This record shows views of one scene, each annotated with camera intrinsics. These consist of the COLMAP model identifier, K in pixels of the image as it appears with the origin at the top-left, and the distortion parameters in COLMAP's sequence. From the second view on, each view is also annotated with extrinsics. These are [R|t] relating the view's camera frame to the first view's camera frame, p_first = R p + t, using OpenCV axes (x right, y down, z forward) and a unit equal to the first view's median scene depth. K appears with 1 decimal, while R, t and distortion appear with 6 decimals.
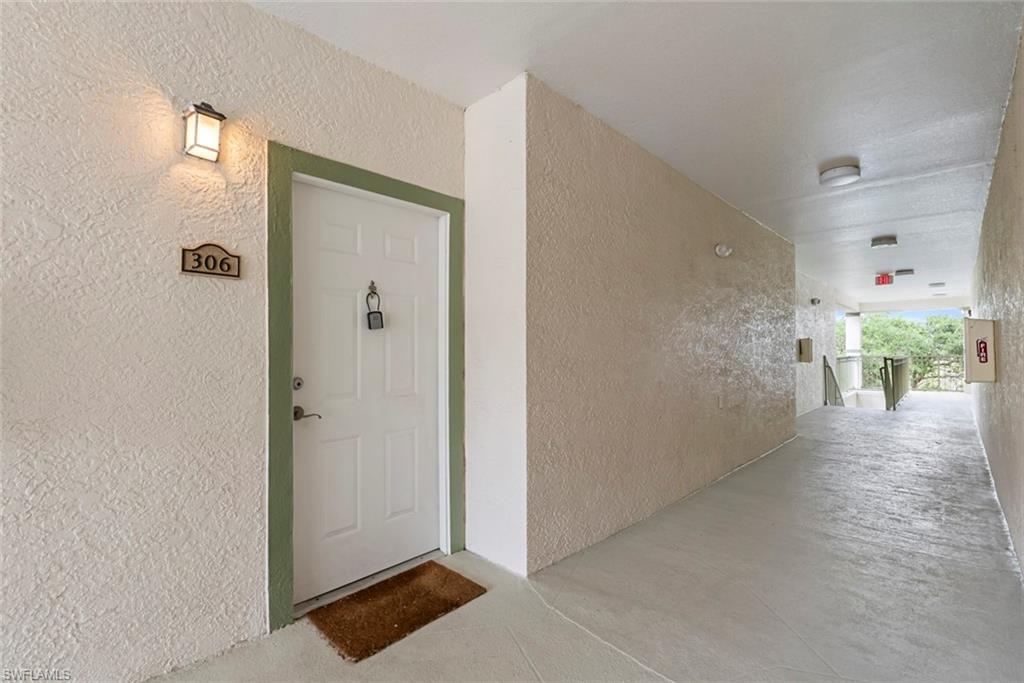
lens RADIAL K [[454.1, 0, 513.0], [0, 454.1, 344.9], [0, 0, 1]] dist [-0.000870, -0.000069]
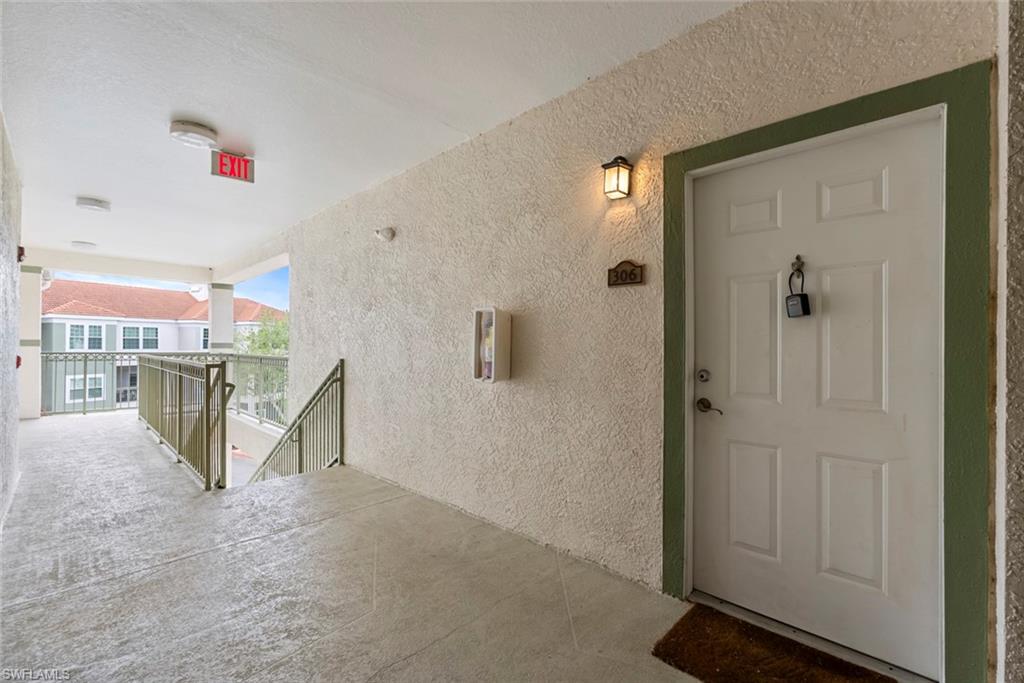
lens RADIAL K [[454.1, 0, 513.0], [0, 454.1, 344.9], [0, 0, 1]] dist [-0.000870, -0.000069]
pose [[-0.013521, 0.006241, -0.999889, 0.559270], [0.003959, 0.999973, 0.006188, 0.007694], [0.999901, -0.003874, -0.013545, 0.602641]]
